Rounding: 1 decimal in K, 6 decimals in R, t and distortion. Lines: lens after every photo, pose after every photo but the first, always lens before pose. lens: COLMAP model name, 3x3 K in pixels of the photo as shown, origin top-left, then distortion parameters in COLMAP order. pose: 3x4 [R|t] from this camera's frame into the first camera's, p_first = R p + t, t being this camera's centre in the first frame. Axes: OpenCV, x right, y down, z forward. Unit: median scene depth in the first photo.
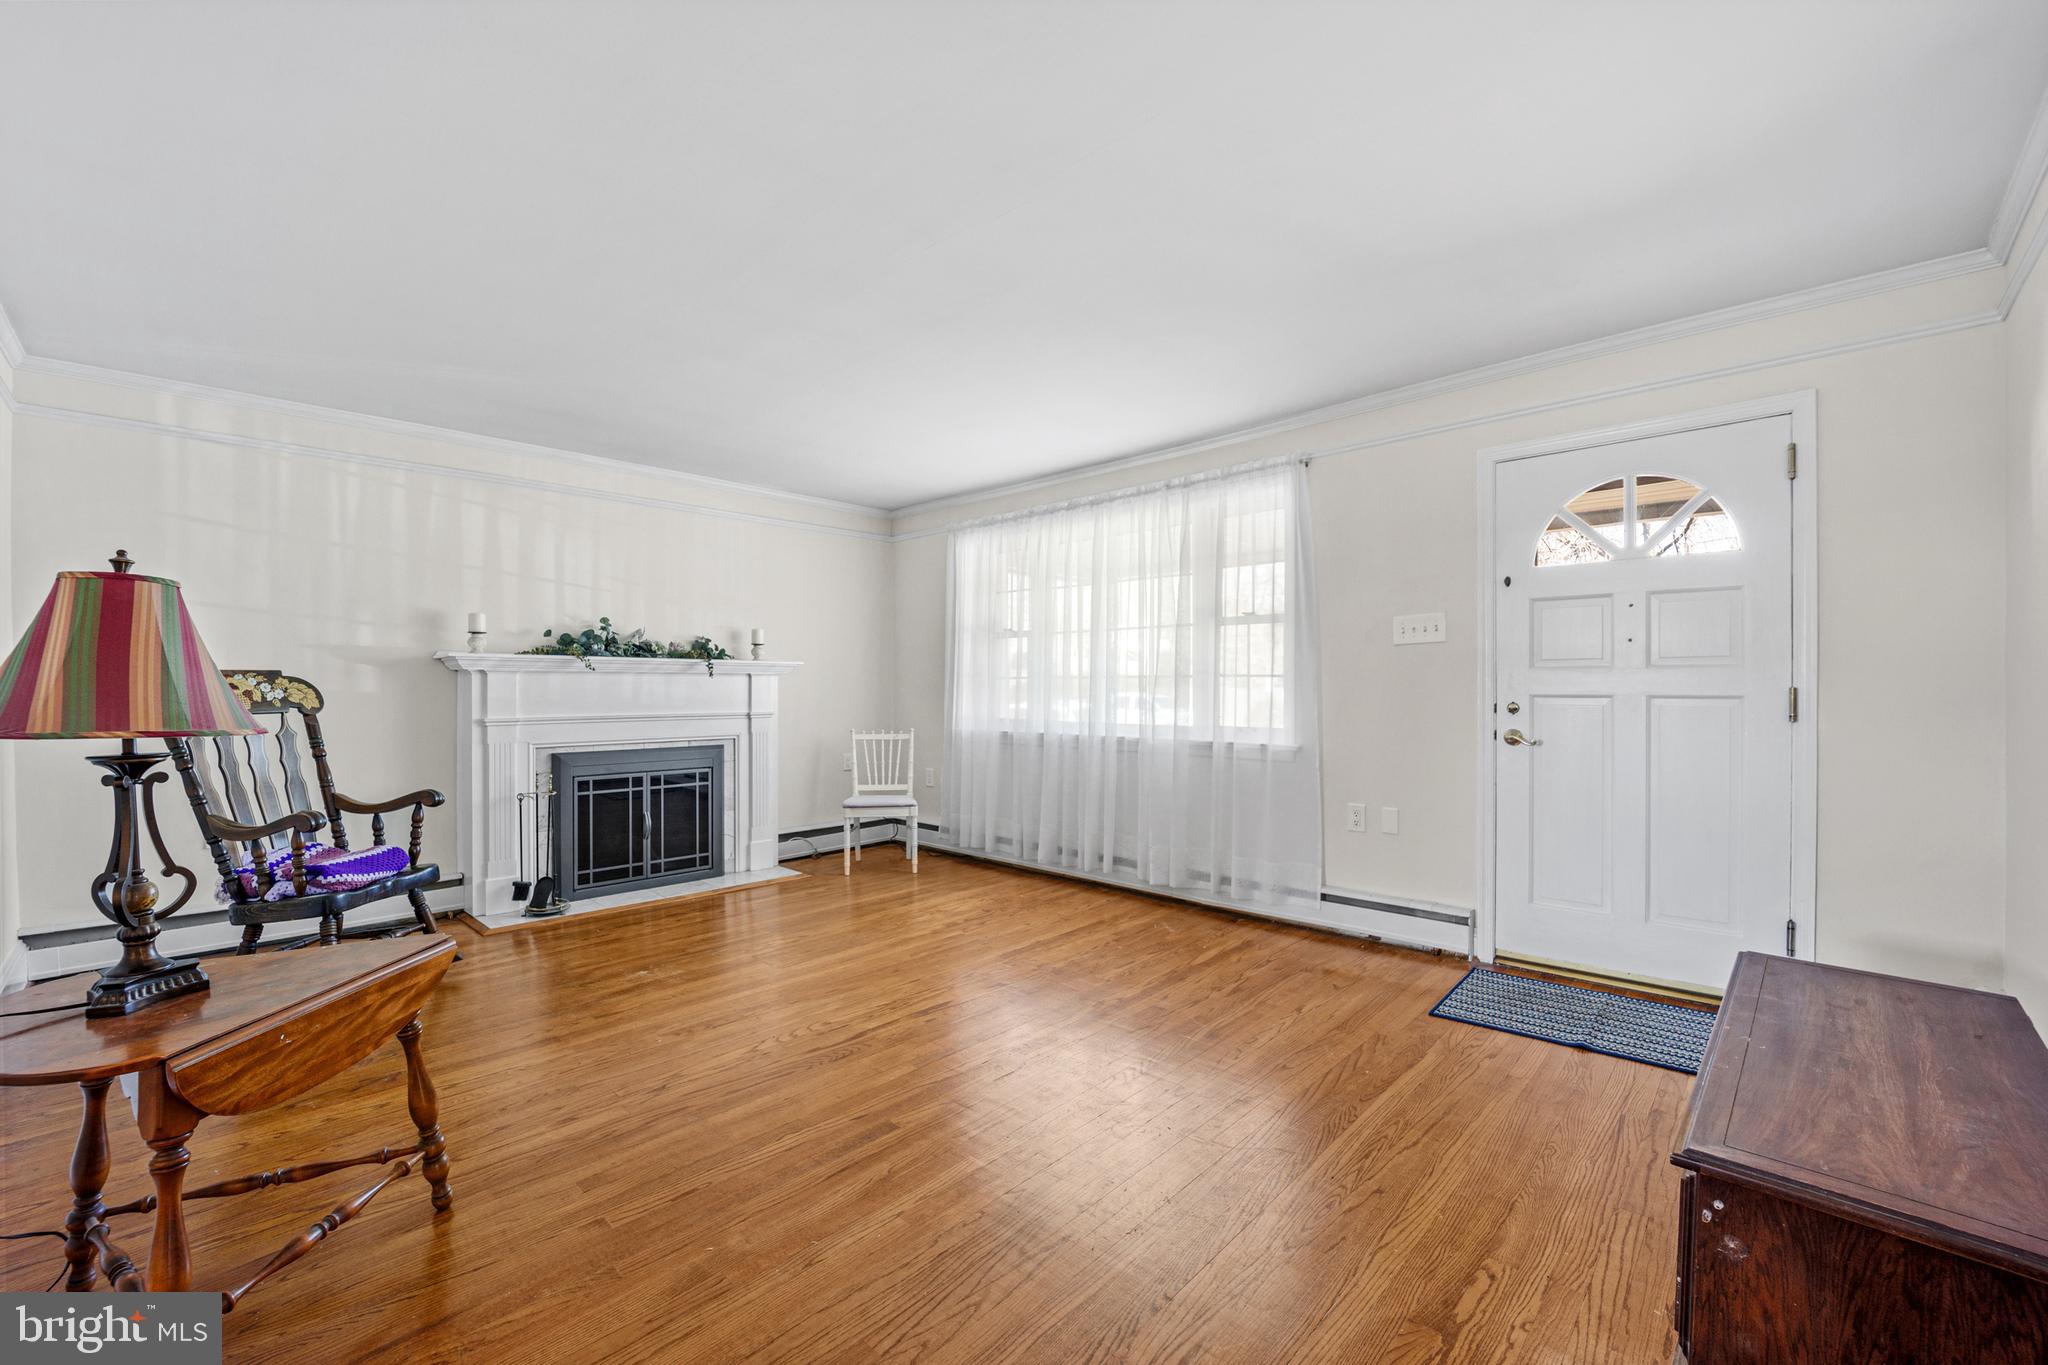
lens RADIAL K [[844.4, 0, 1014.1], [0, 844.4, 686.4], [0, 0, 1]] dist [-0.008443, 0.000207]
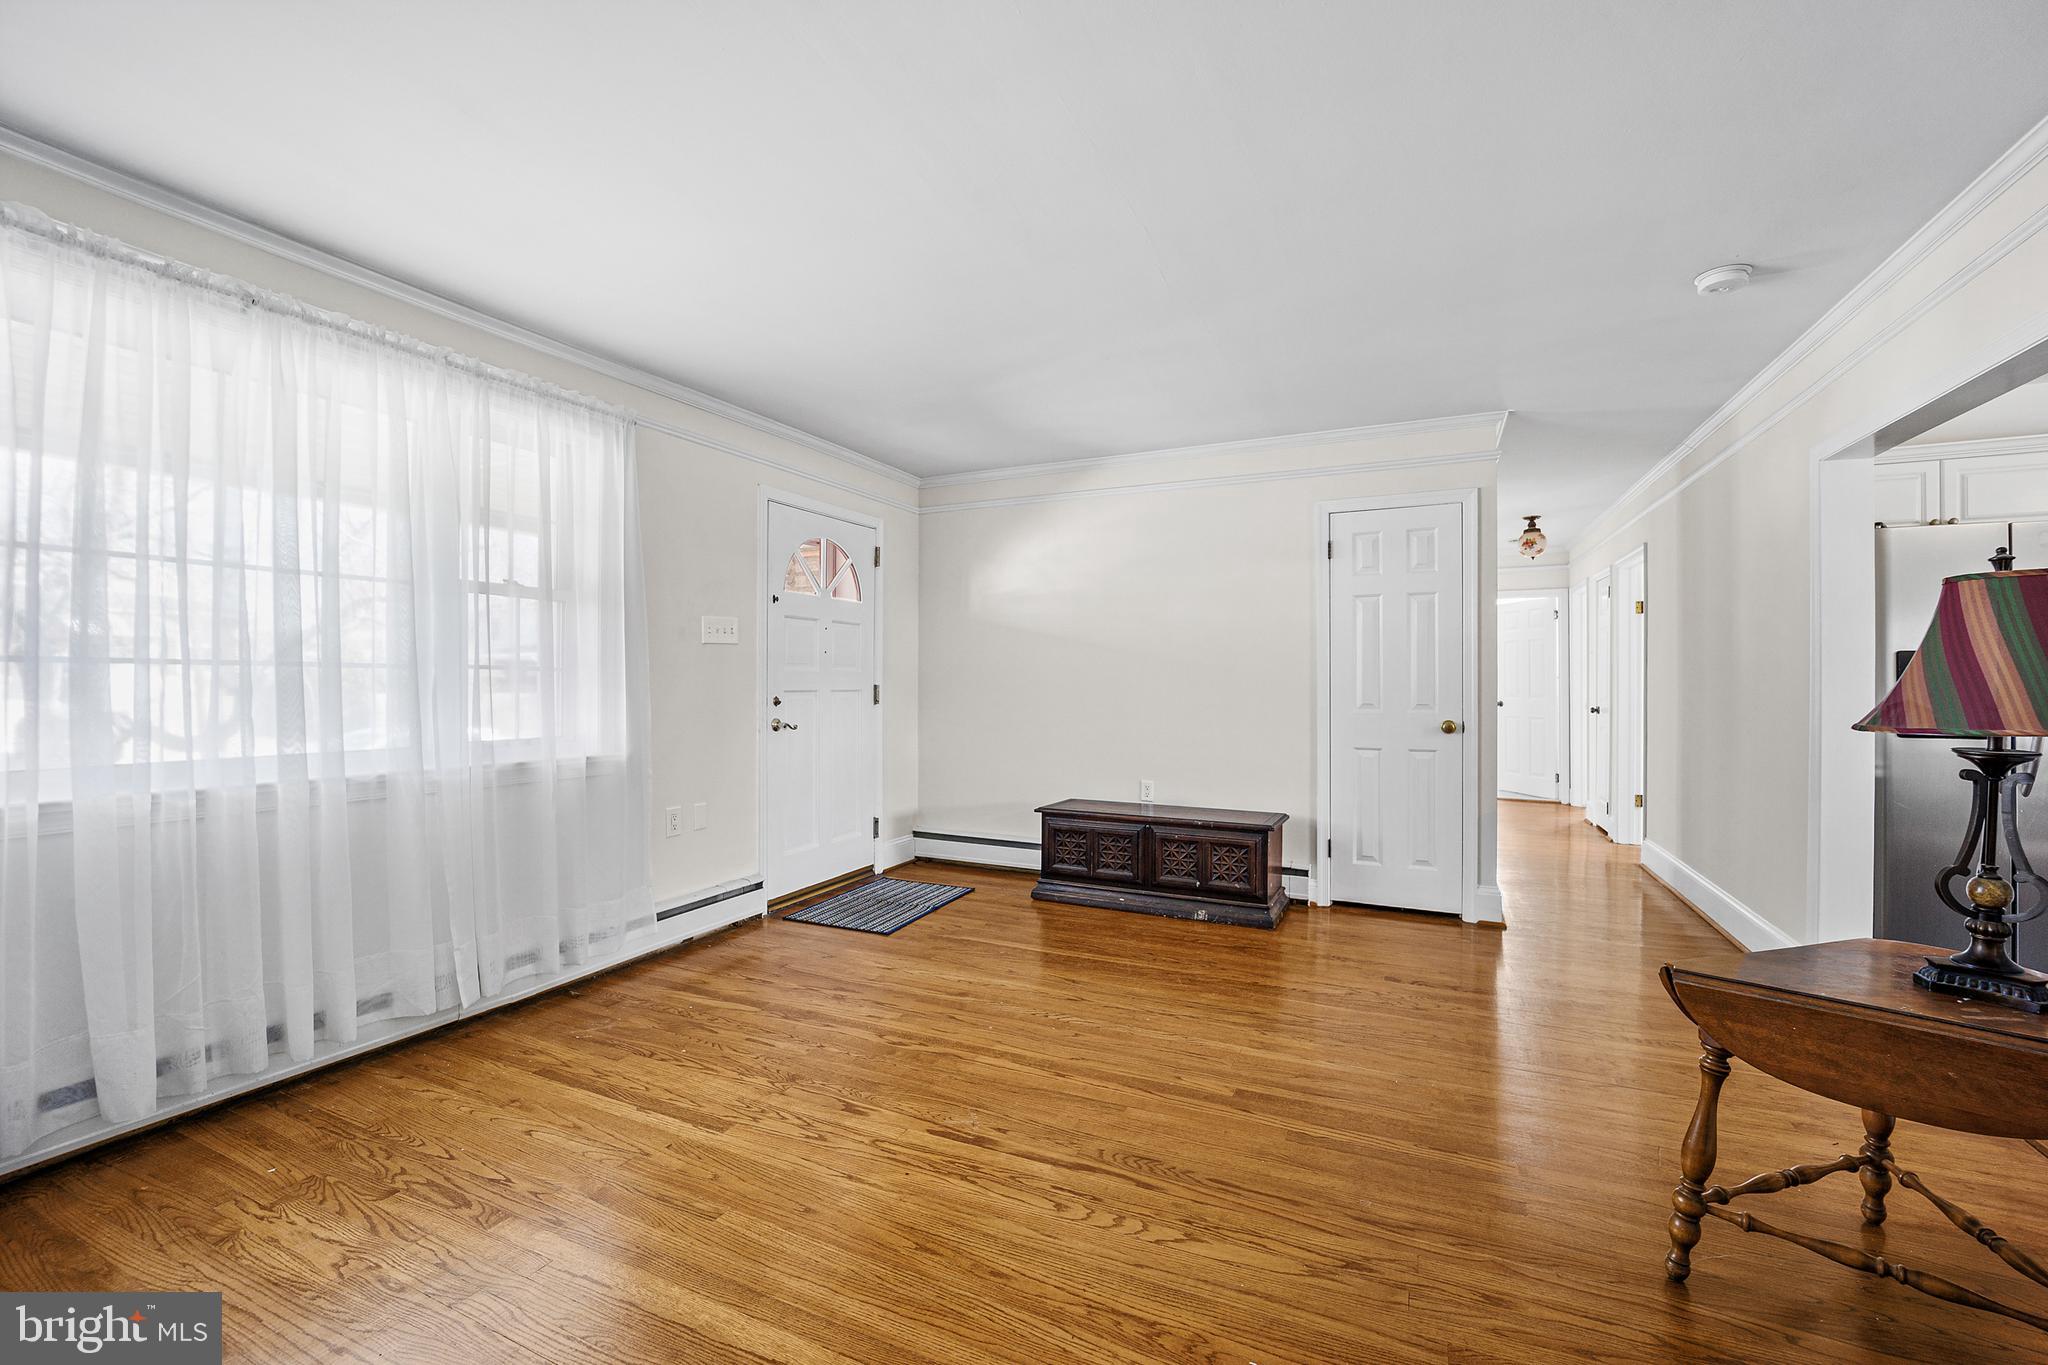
lens RADIAL K [[834.2, 0, 1031.2], [0, 834.2, 673.2], [0, 0, 1]] dist [-0.002531, 0.000019]
pose [[-0.317170, 0.008454, 0.948331, -0.670512], [-0.004728, 0.999934, -0.010495, -0.004138], [-0.948357, -0.007812, -0.317109, 0.993670]]
